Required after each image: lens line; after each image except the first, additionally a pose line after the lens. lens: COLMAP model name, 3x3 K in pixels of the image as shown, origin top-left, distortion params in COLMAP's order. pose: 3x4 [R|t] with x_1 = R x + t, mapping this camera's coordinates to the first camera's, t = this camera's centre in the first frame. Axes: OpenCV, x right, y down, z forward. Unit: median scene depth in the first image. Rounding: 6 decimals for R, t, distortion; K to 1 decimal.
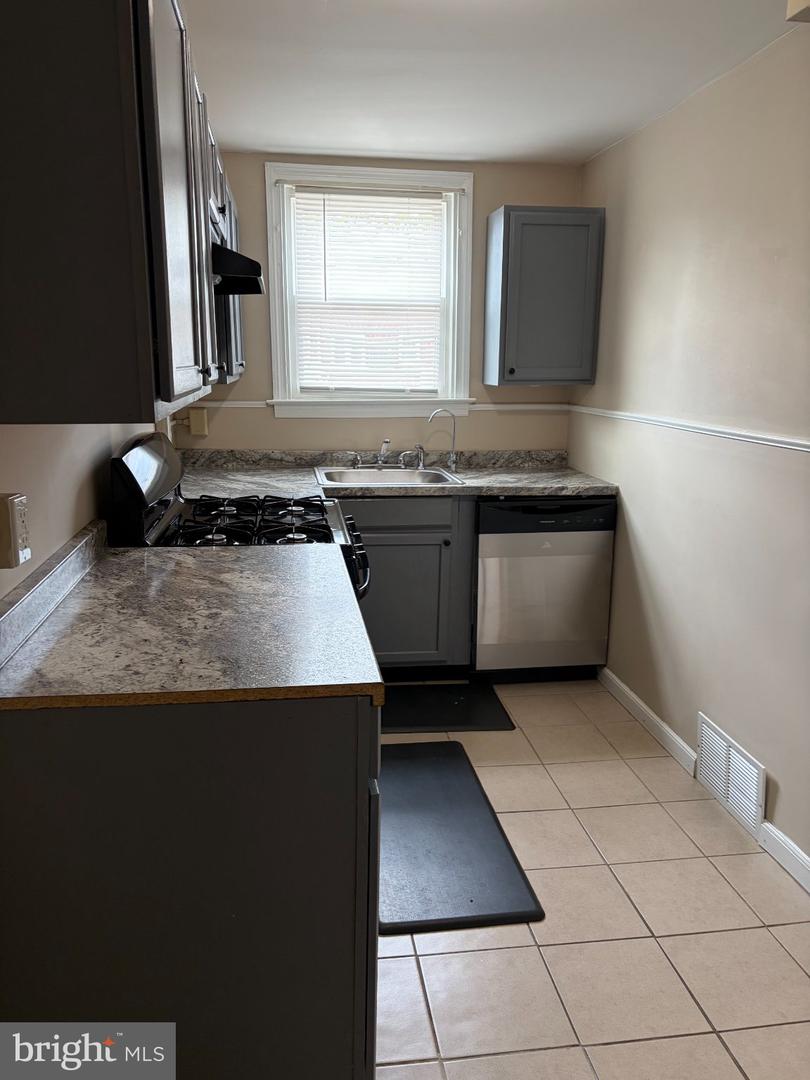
lens RADIAL K [[848.6, 0, 404.5], [0, 848.6, 541.1], [0, 0, 1]] dist [0.066819, -0.047635]
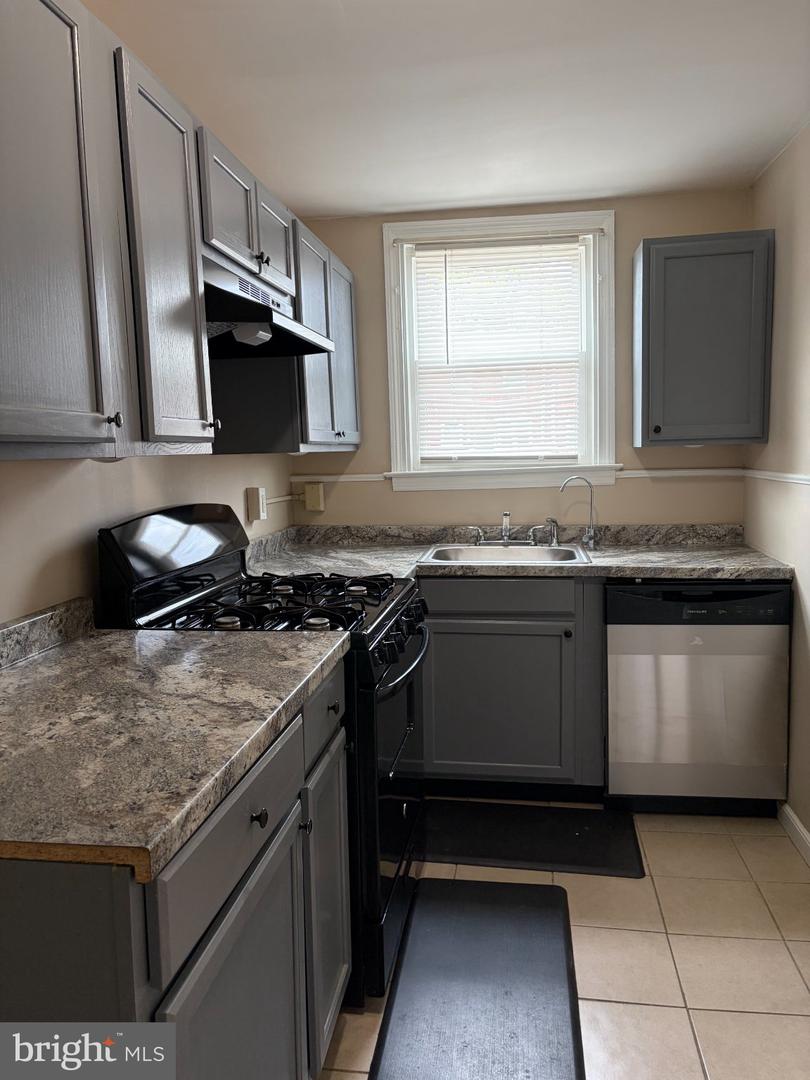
lens RADIAL K [[848.6, 0, 401.5], [0, 848.6, 542.2], [0, 0, 1]] dist [0.066819, -0.047635]
pose [[0.957420, -0.000305, -0.288698, 0.127593], [-0.027579, 0.995330, -0.092511, -0.005146], [0.287377, 0.096534, 0.952940, 0.139431]]
